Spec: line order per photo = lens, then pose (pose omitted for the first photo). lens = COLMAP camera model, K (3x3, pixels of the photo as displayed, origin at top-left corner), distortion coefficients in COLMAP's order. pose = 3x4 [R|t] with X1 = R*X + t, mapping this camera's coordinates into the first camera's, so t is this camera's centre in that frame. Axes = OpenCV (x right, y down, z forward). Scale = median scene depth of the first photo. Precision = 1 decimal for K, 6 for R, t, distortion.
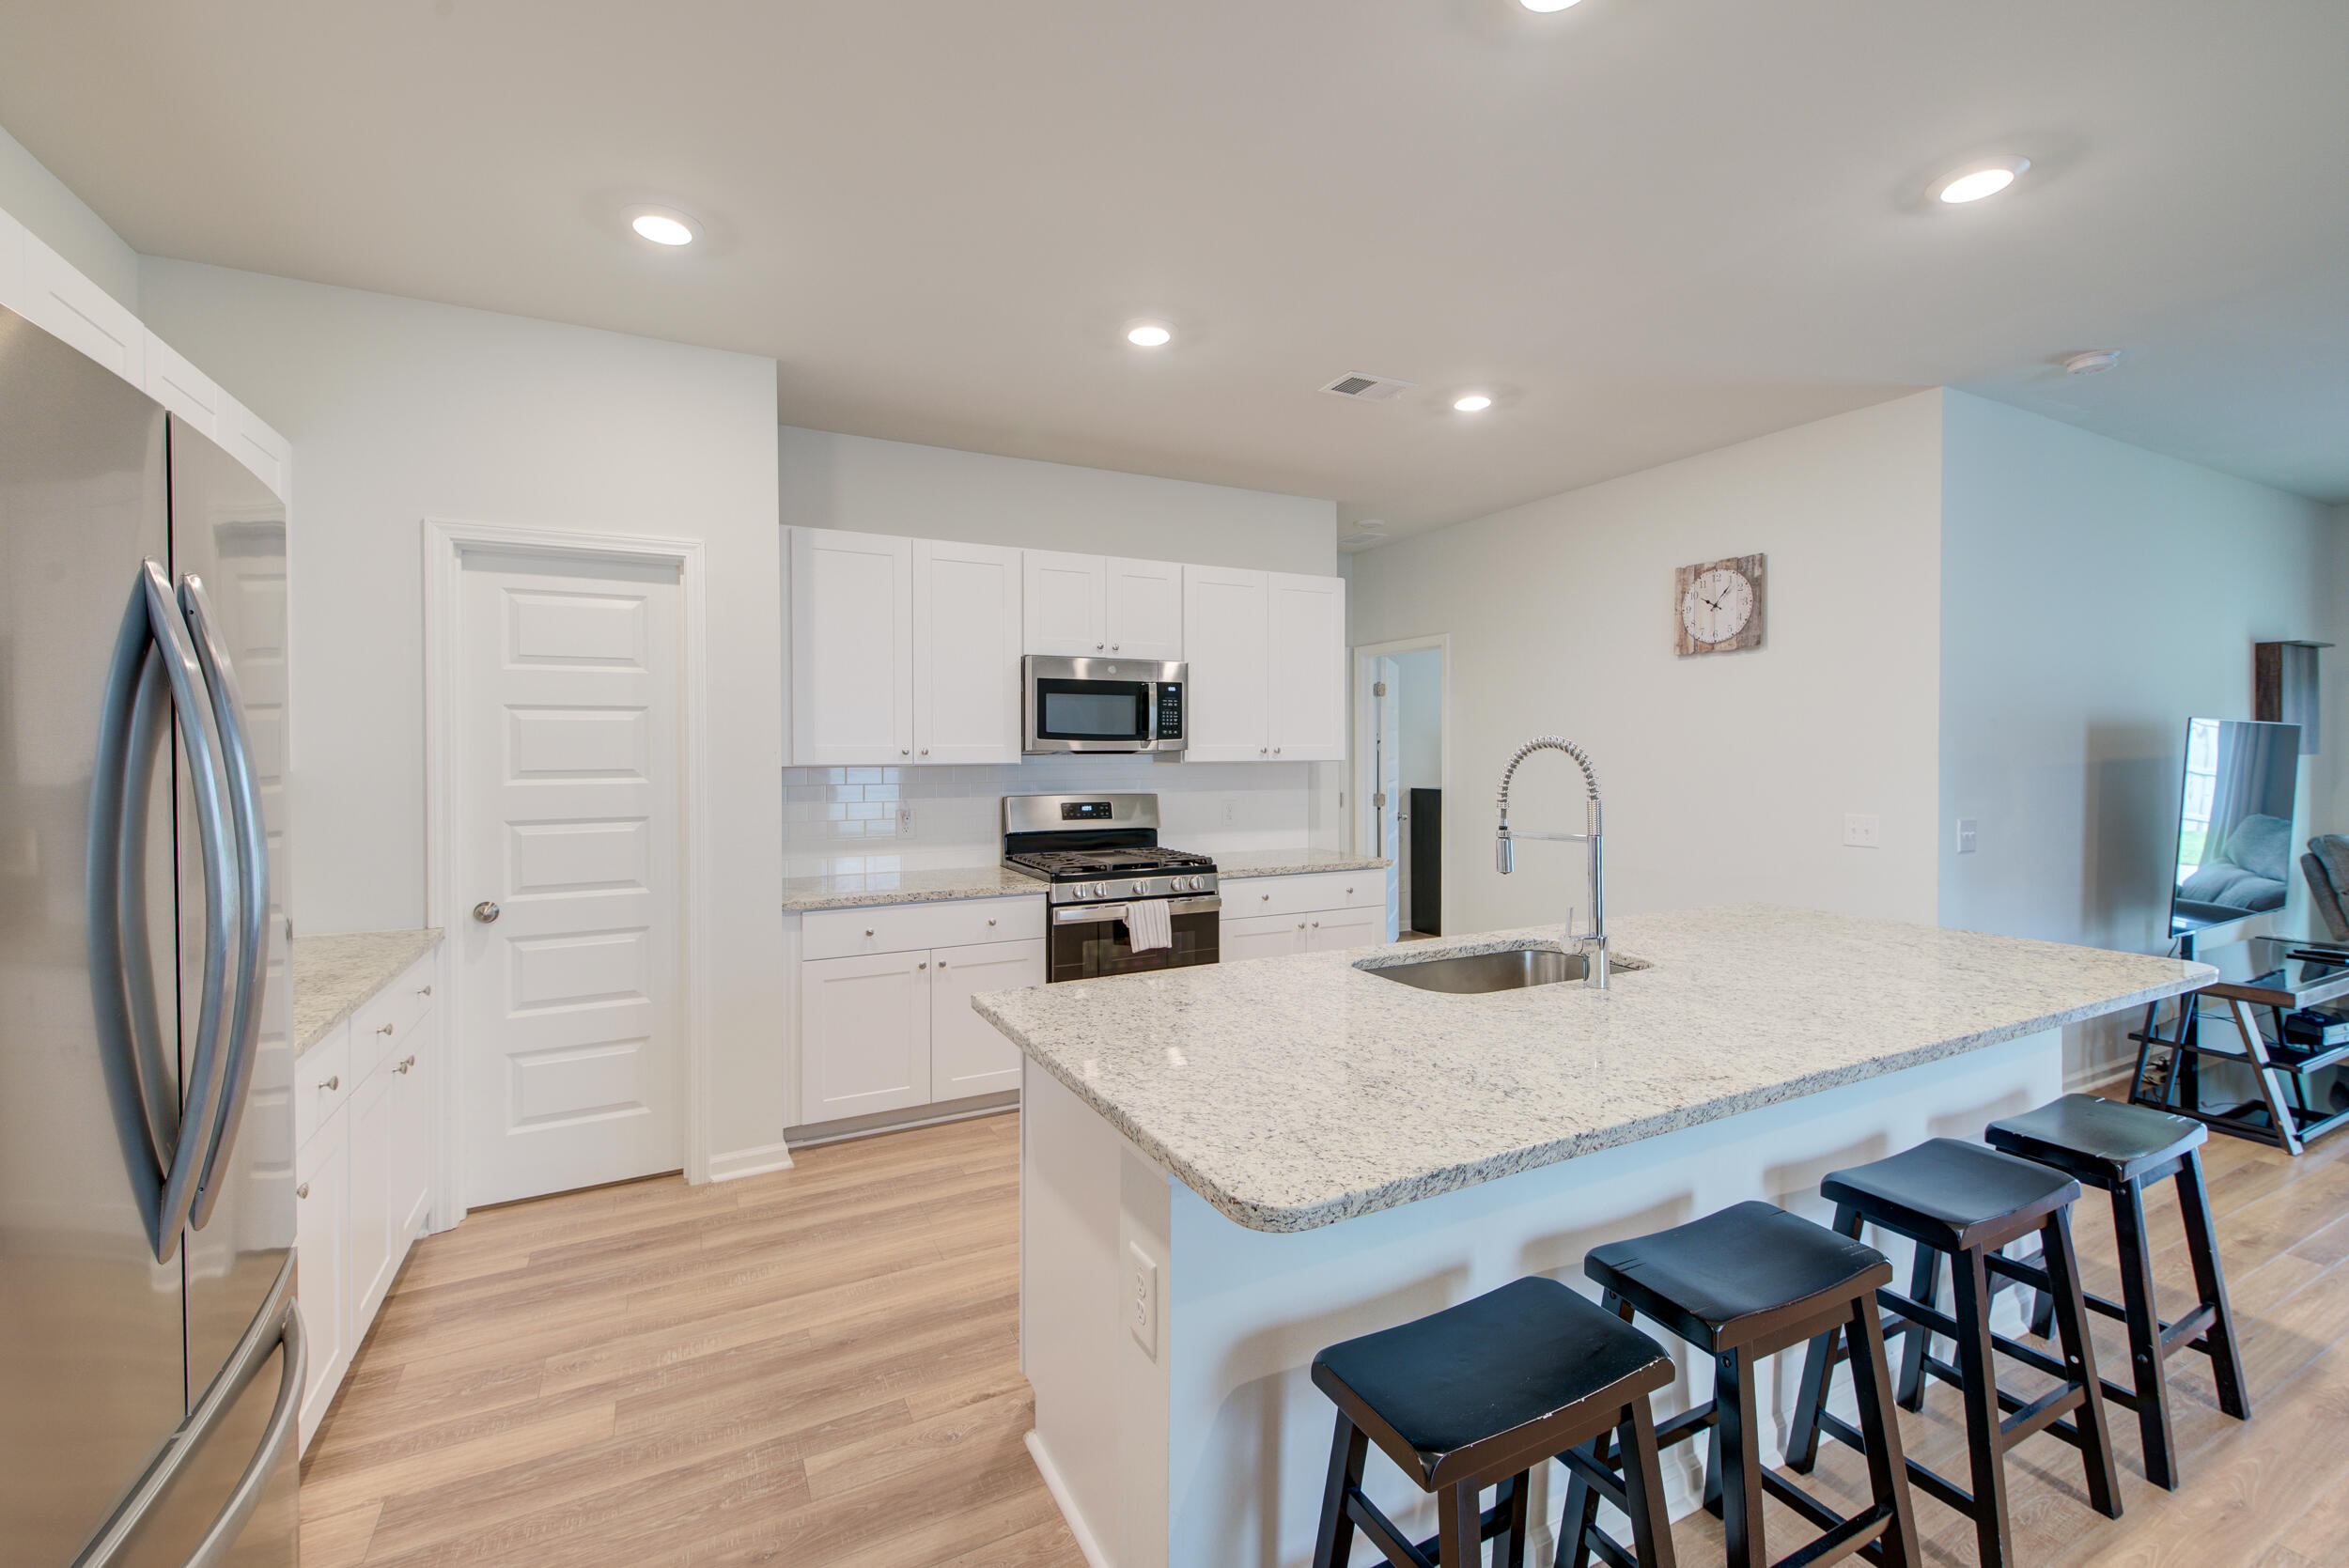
lens RADIAL K [[1000.1, 0, 1178.4], [0, 1000.1, 767.1], [0, 0, 1]] dist [0.000973, -0.001461]
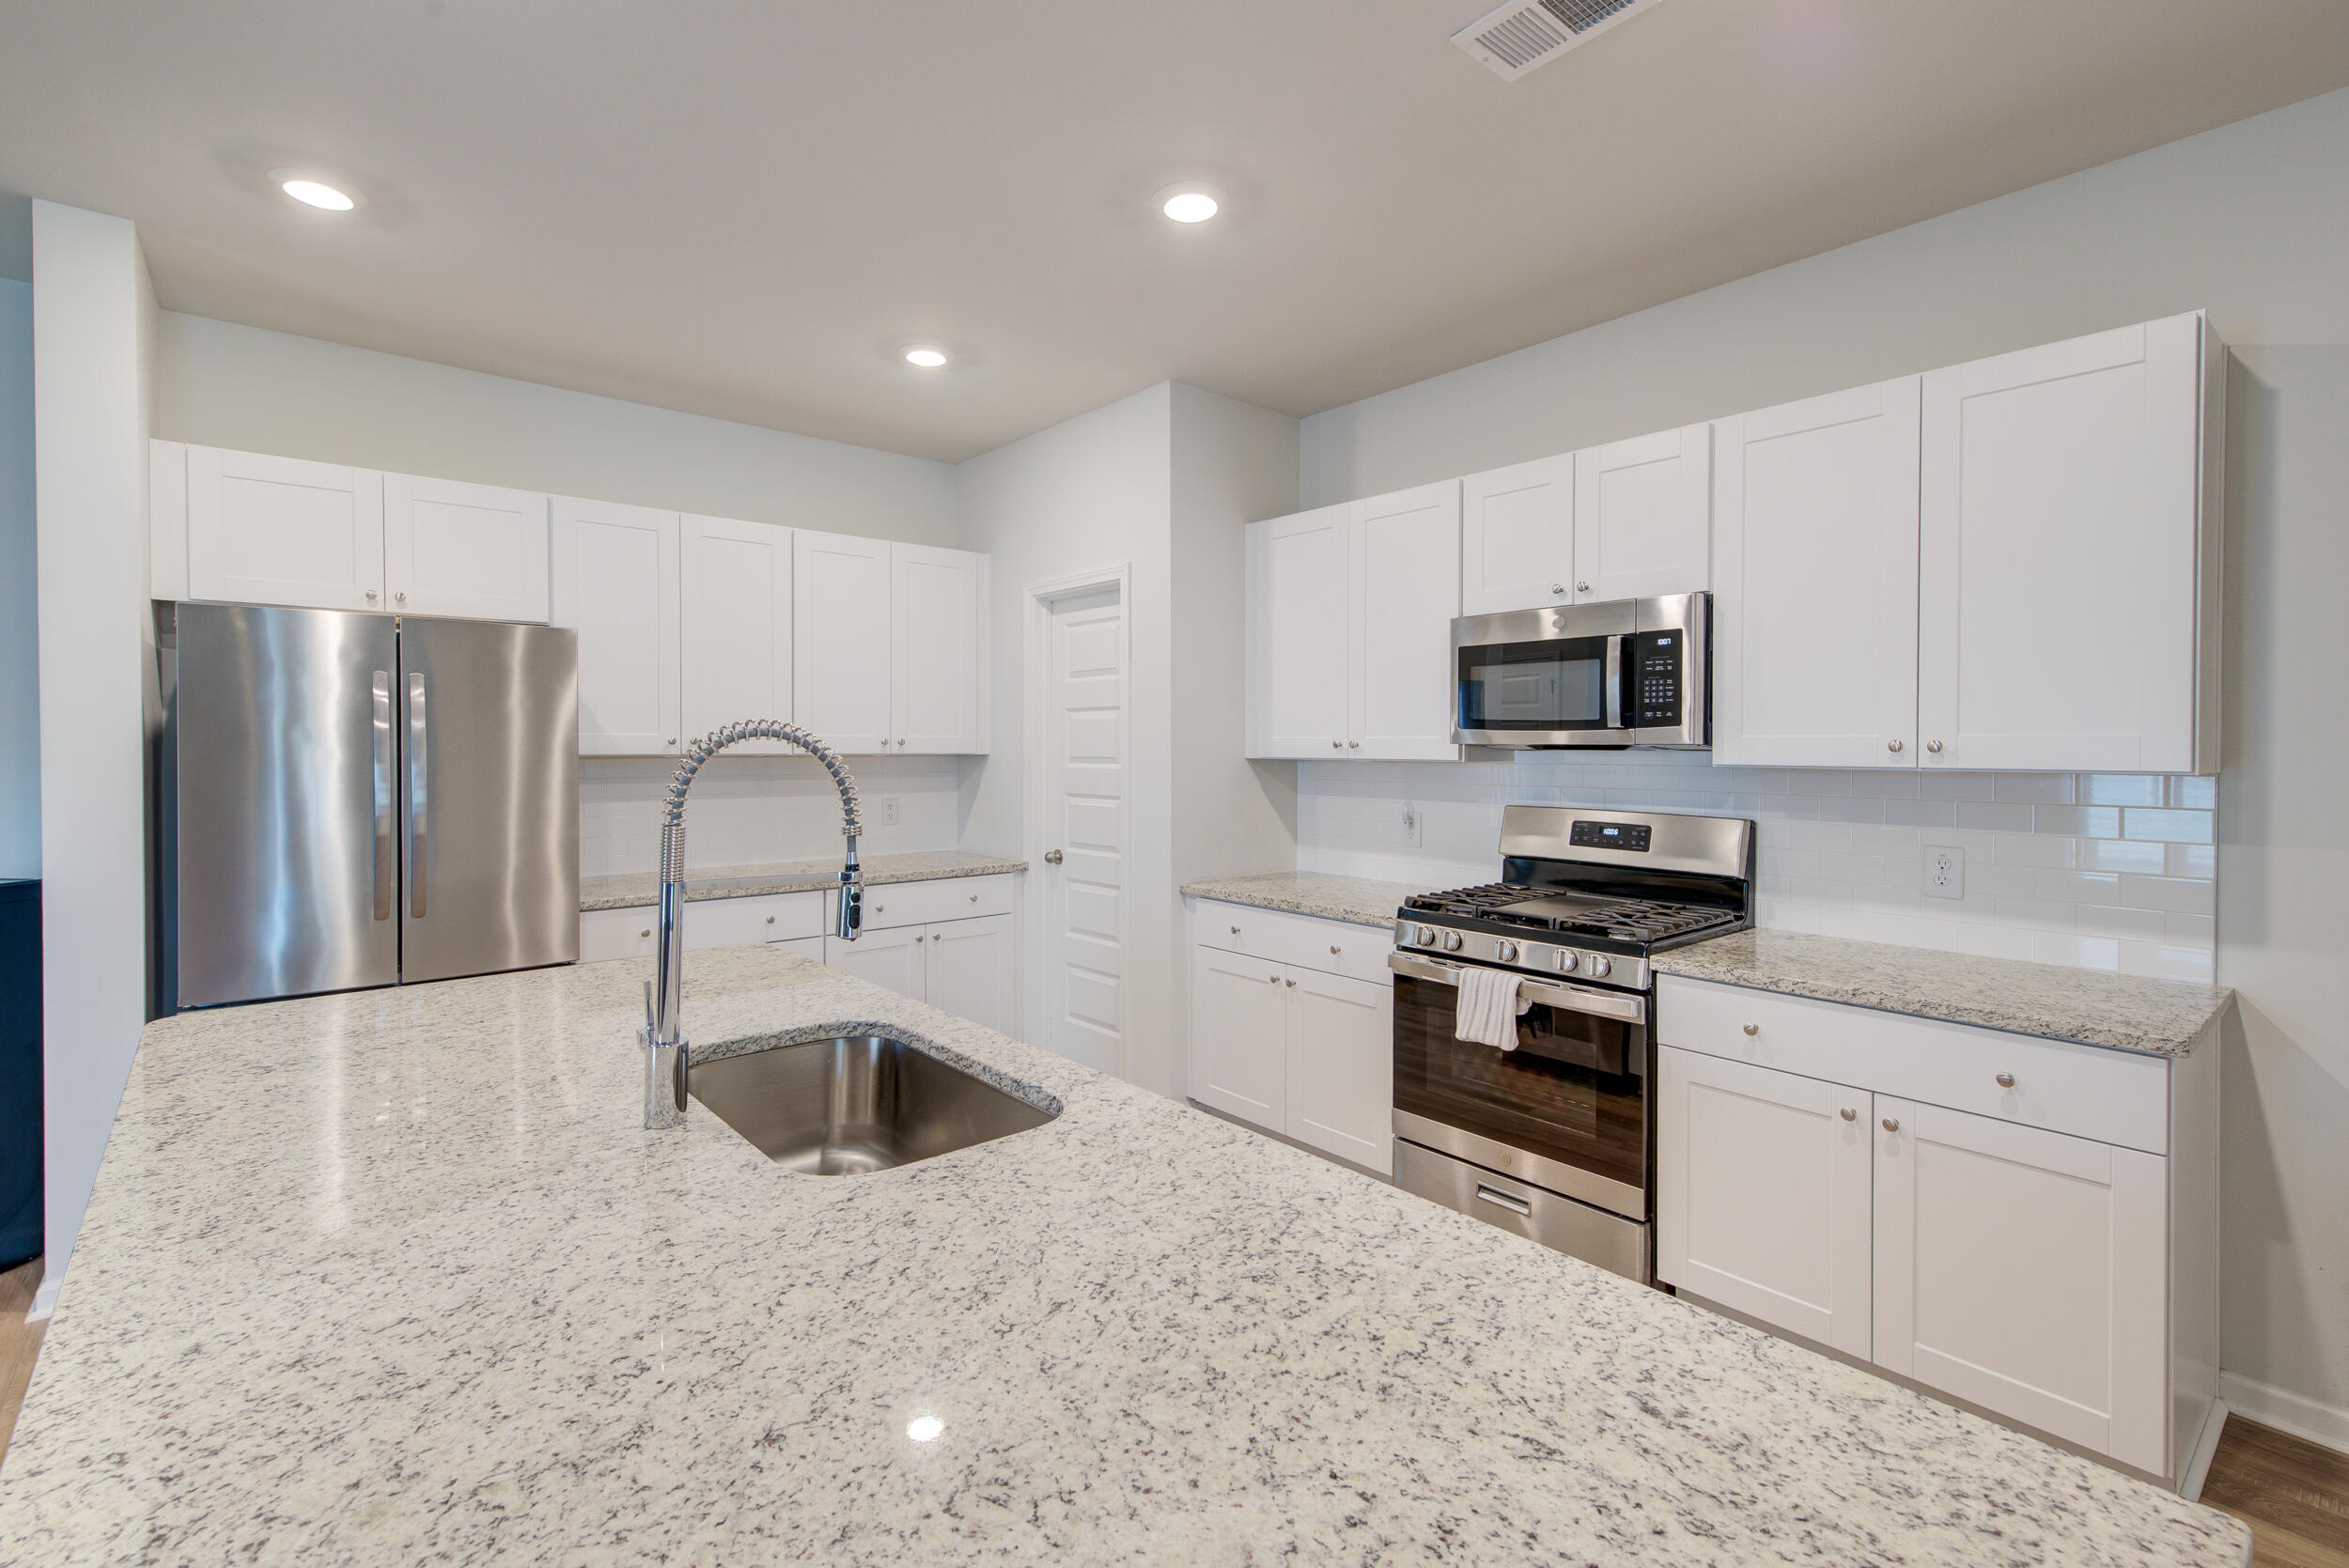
lens RADIAL K [[1075.5, 0, 1172.9], [0, 1075.5, 762.0], [0, 0, 1]] dist [0.000001, -0.000002]
pose [[0.205607, 0.018707, -0.978456, 0.577220], [-0.021121, 0.999669, 0.014674, -0.009882], [0.978407, 0.017649, 0.205934, 0.599328]]
